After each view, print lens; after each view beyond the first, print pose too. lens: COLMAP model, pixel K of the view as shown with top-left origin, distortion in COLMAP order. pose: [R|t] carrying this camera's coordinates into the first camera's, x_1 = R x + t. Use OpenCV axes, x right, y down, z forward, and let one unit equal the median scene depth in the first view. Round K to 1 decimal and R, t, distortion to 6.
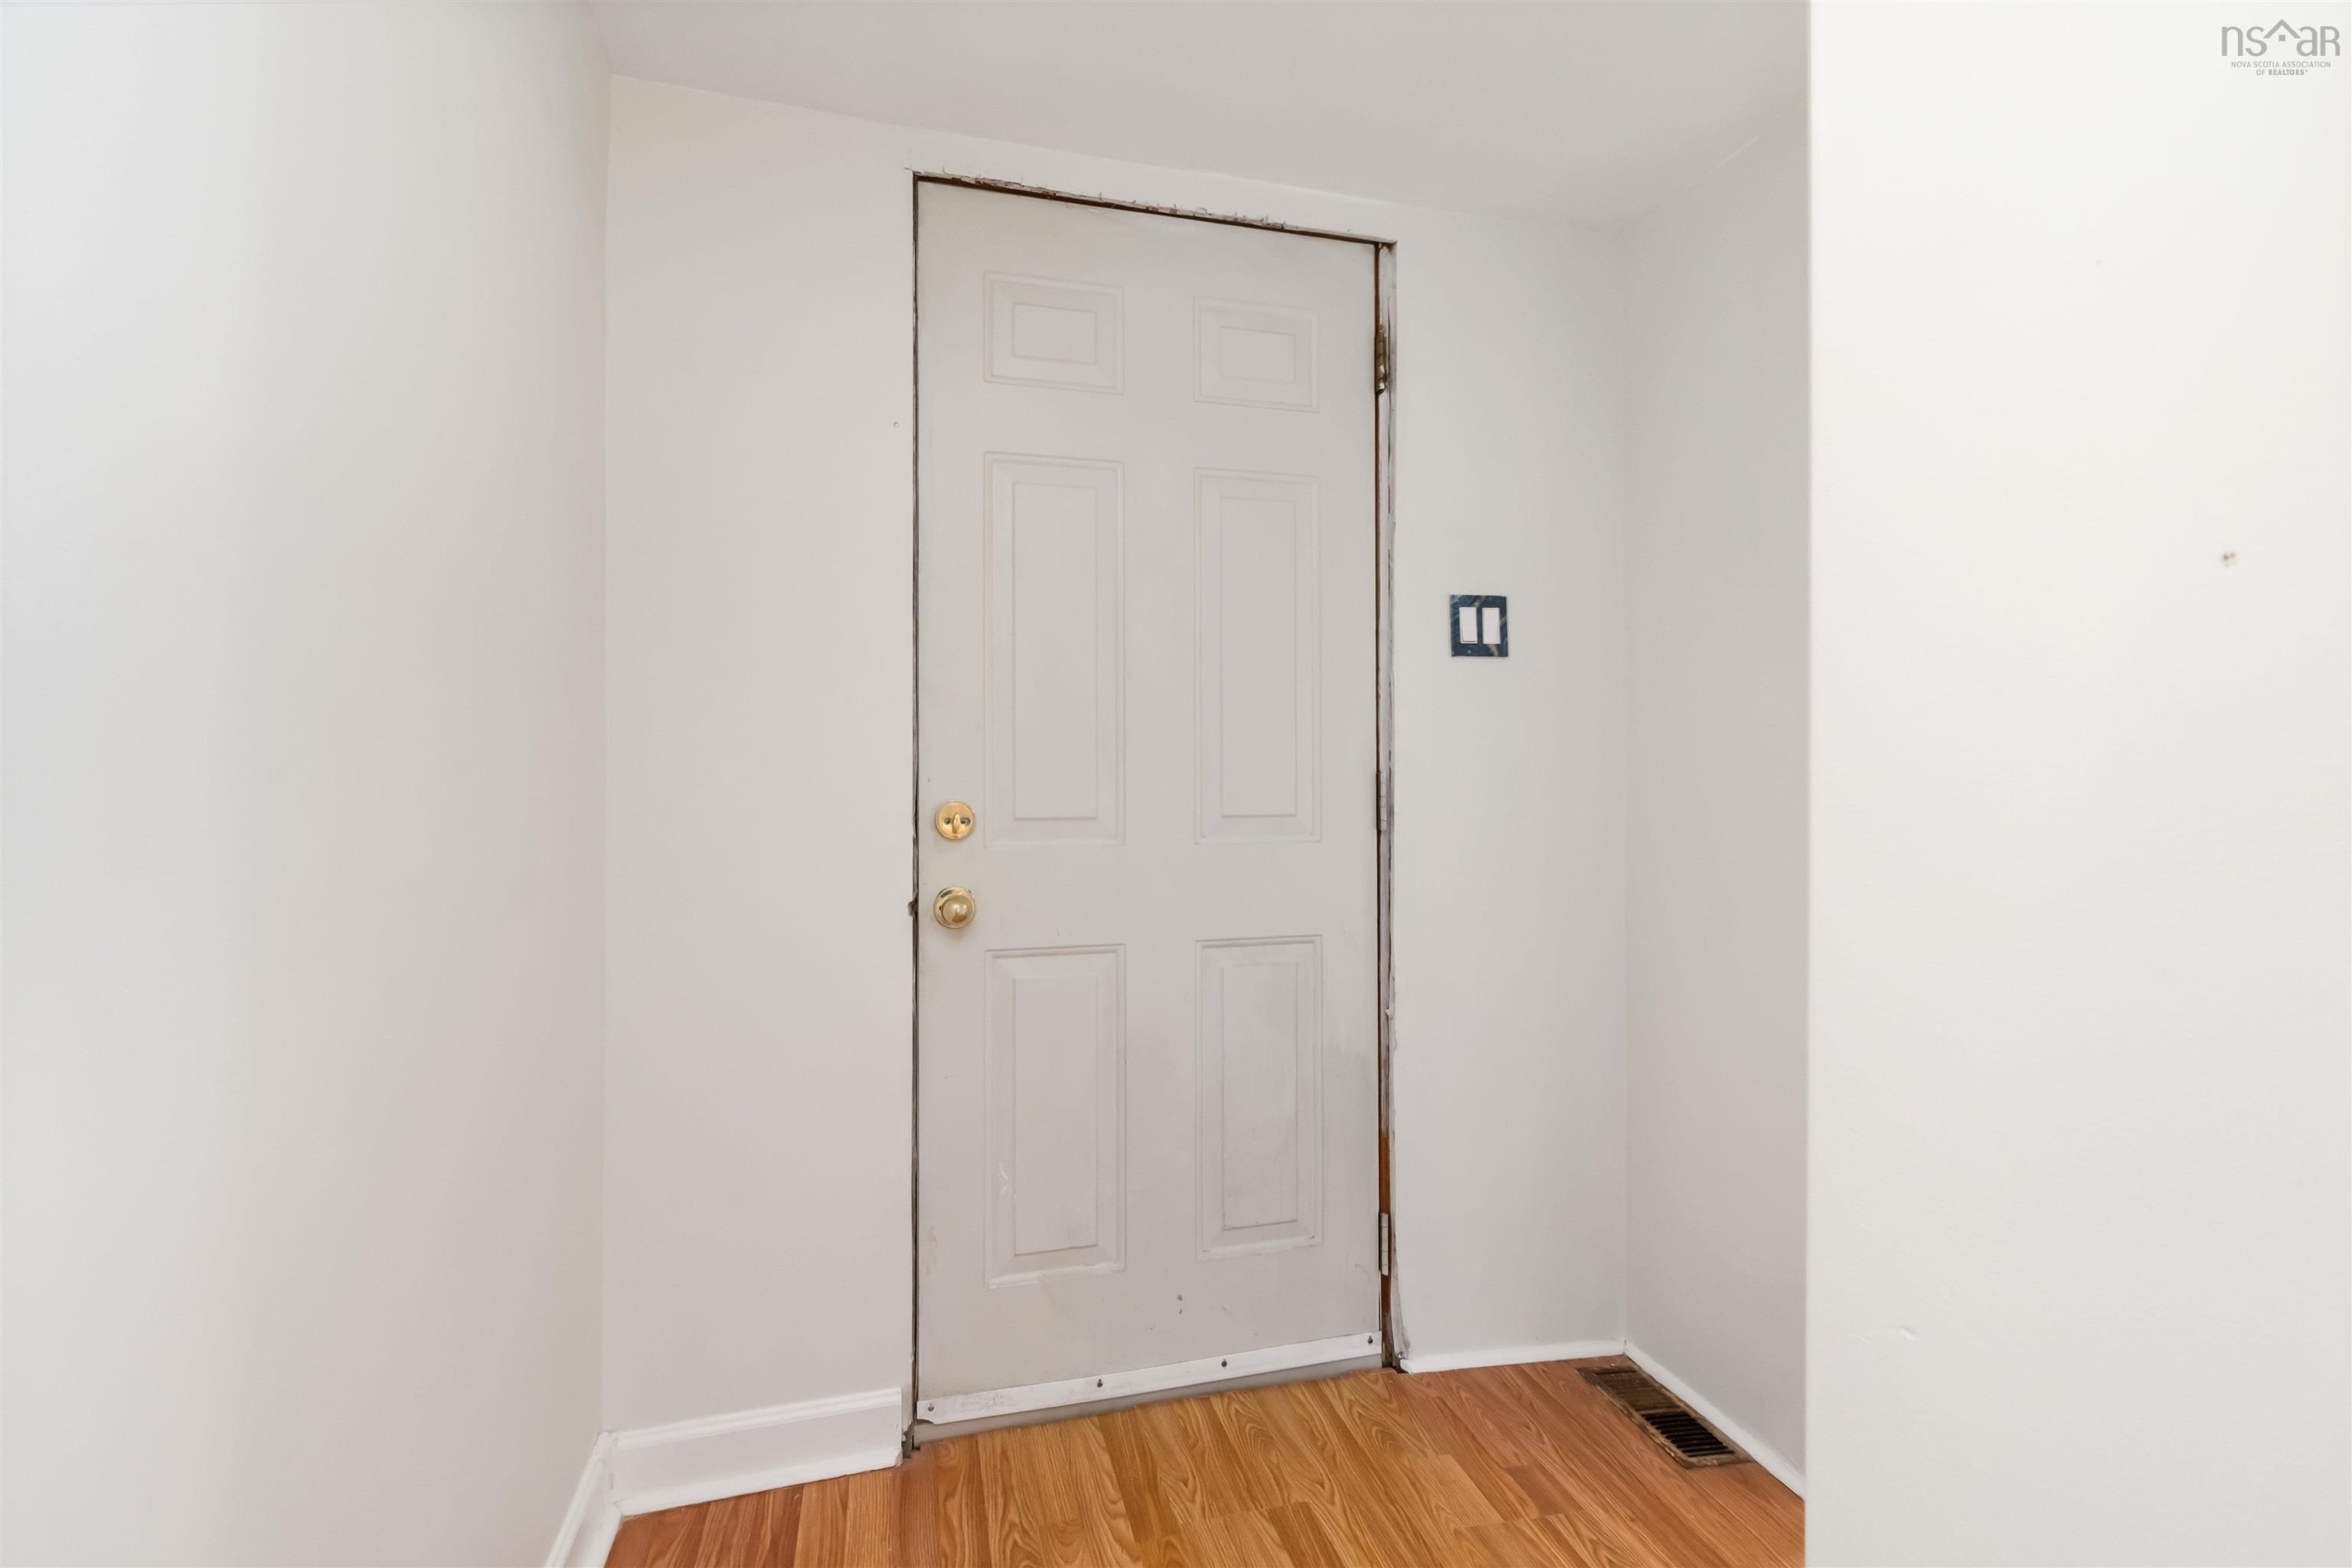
lens RADIAL K [[1105.2, 0, 1185.1], [0, 1105.2, 769.2], [0, 0, 1]] dist [0.004523, 0.000496]
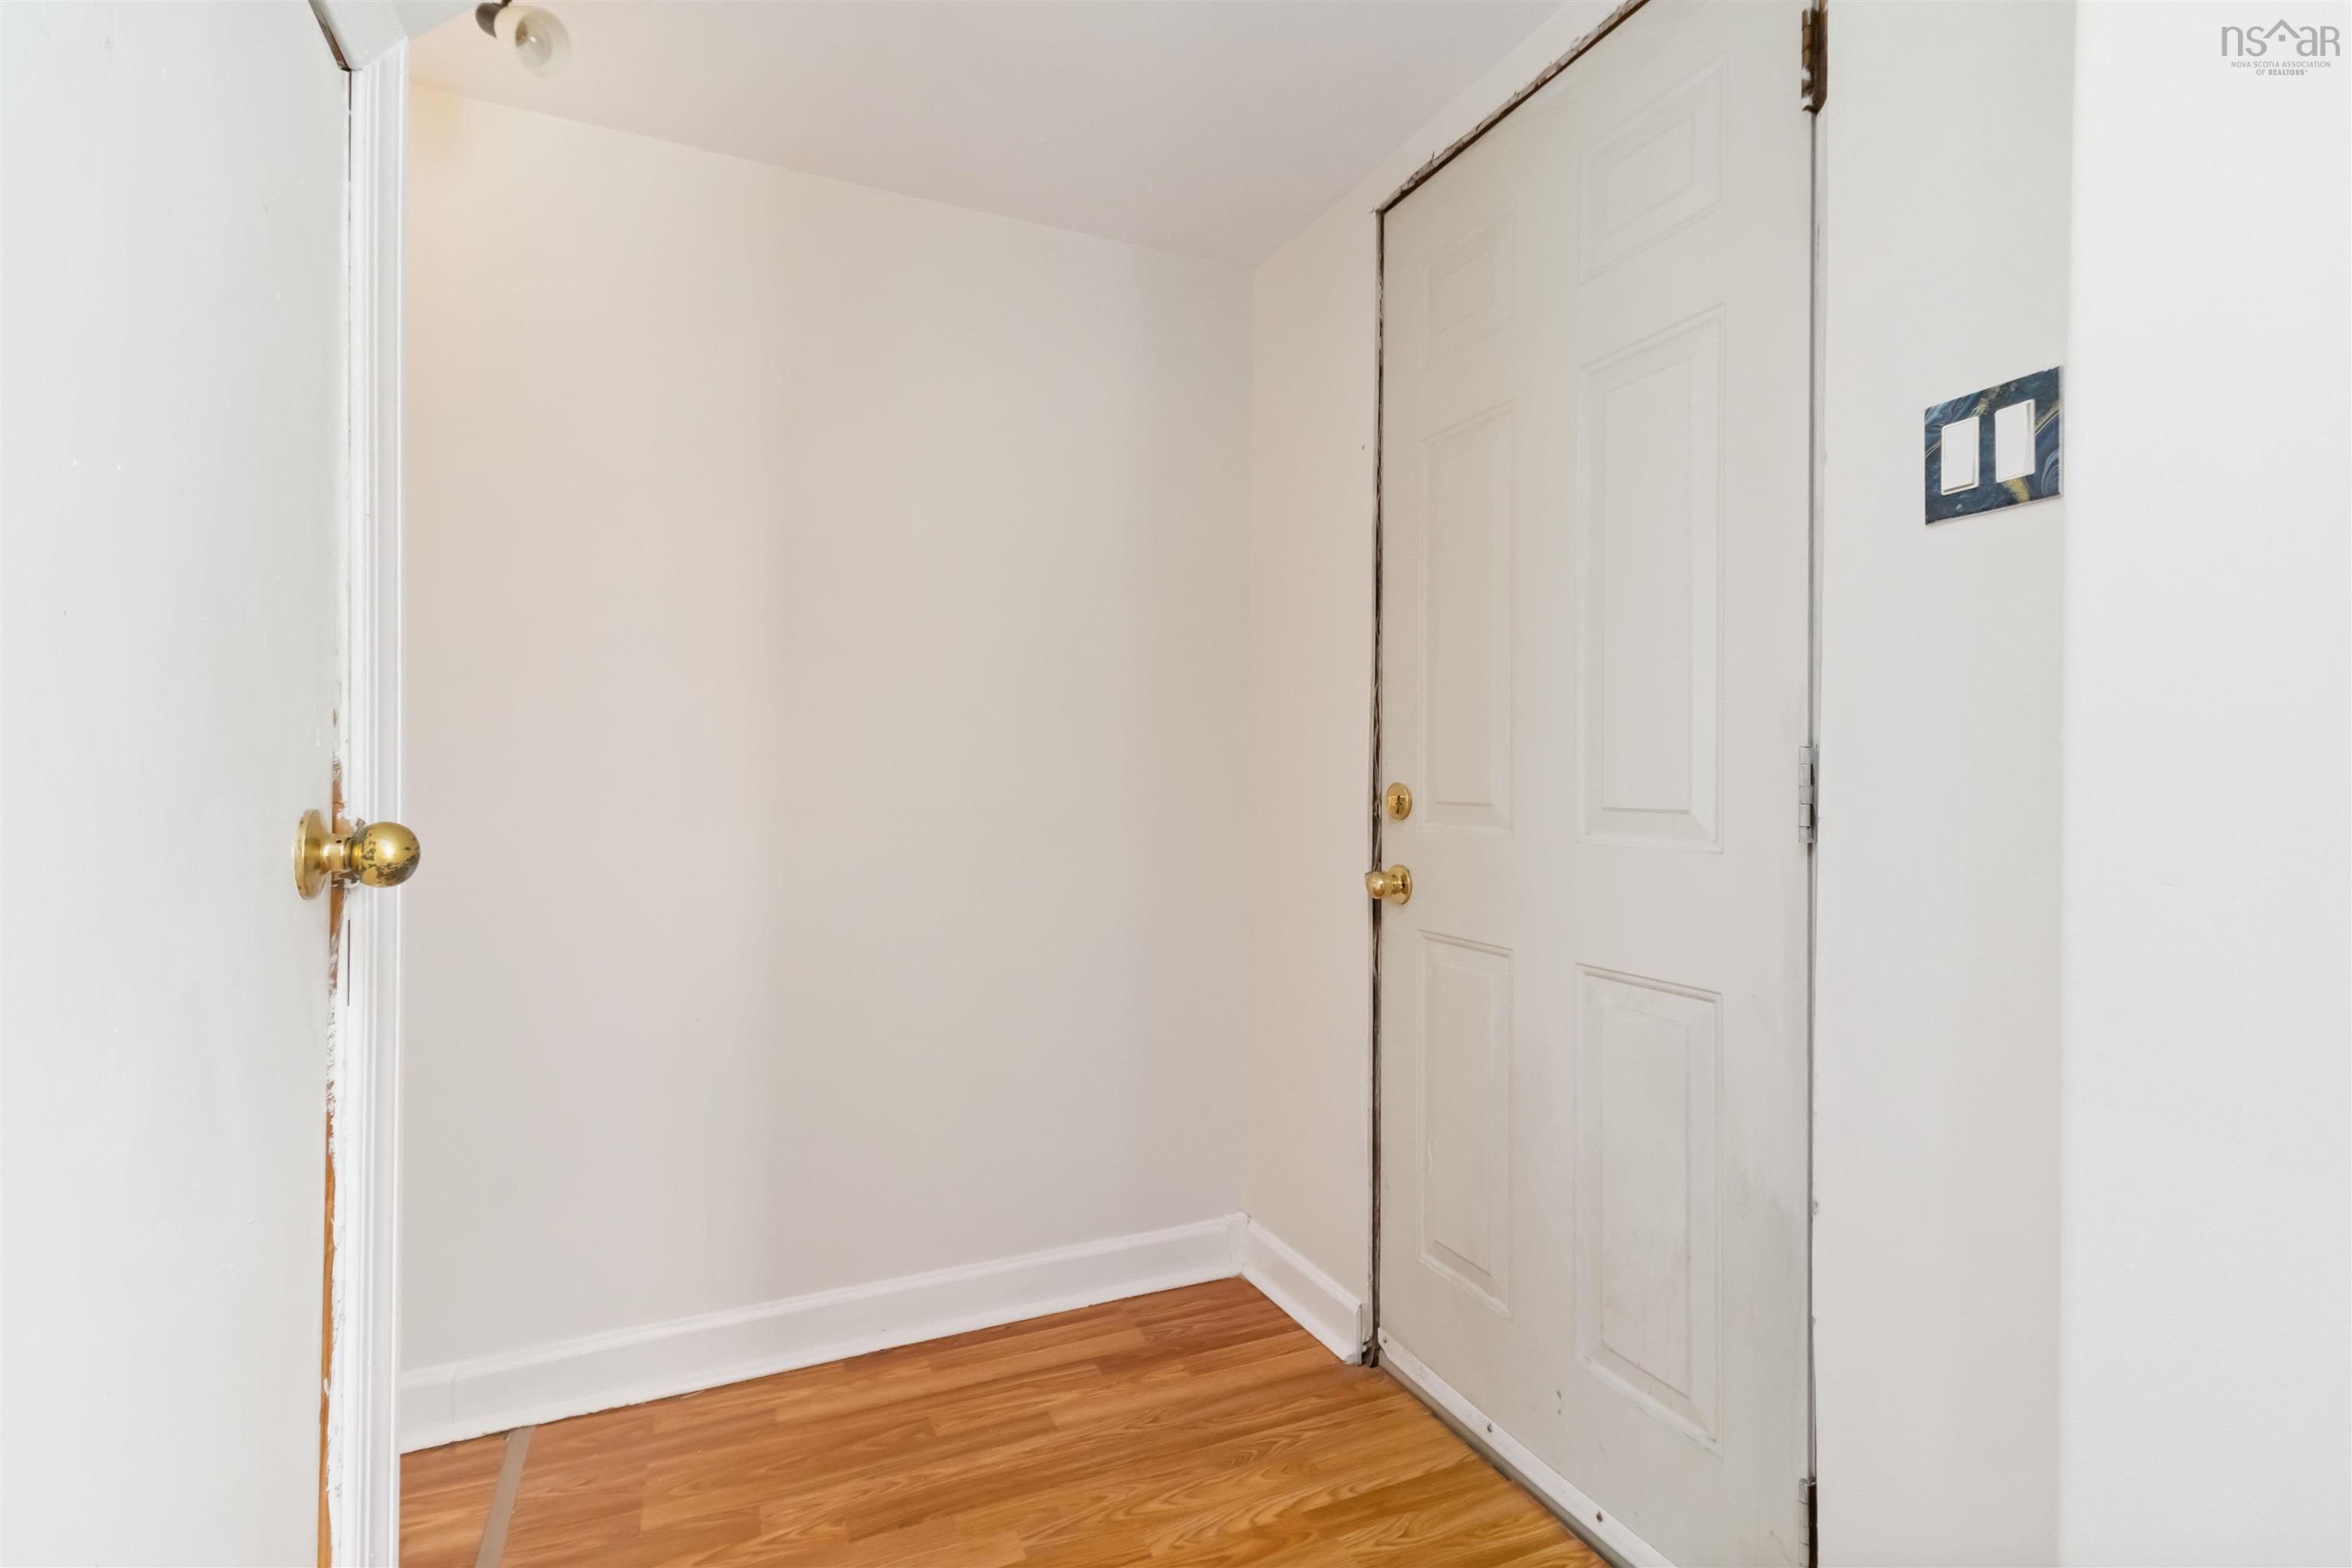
lens RADIAL K [[1105.2, 0, 1185.1], [0, 1105.2, 769.2], [0, 0, 1]] dist [0.004523, 0.000496]
pose [[0.139460, -0.001093, -0.990227, 0.787924], [0.009158, 0.999958, 0.000187, 0.012579], [0.990185, -0.009094, 0.139464, 0.630923]]
